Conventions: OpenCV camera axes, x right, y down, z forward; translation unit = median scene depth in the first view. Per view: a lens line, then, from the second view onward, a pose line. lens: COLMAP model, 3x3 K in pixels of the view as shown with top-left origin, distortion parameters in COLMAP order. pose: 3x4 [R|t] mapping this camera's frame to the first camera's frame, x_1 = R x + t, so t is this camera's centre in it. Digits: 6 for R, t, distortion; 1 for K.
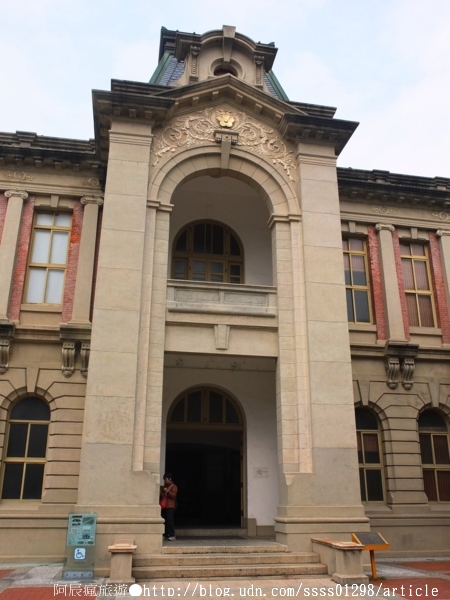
lens RADIAL K [[561.0, 0, 225.0], [0, 561.0, 300.0], [0, 0, 1]] dist [-0.010986, -0.007633]
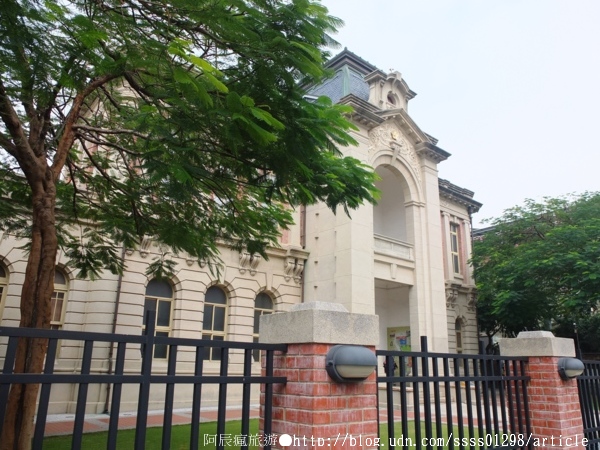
lens RADIAL K [[504.3, 0, 300.0], [0, 504.3, 225.0], [0, 0, 1]] dist [-0.011134, -0.002540]
pose [[0.849607, 0.153375, 0.504623, -0.936307], [-0.195851, 0.980116, 0.031848, -0.058732], [-0.489705, -0.125889, 0.862752, -0.155651]]
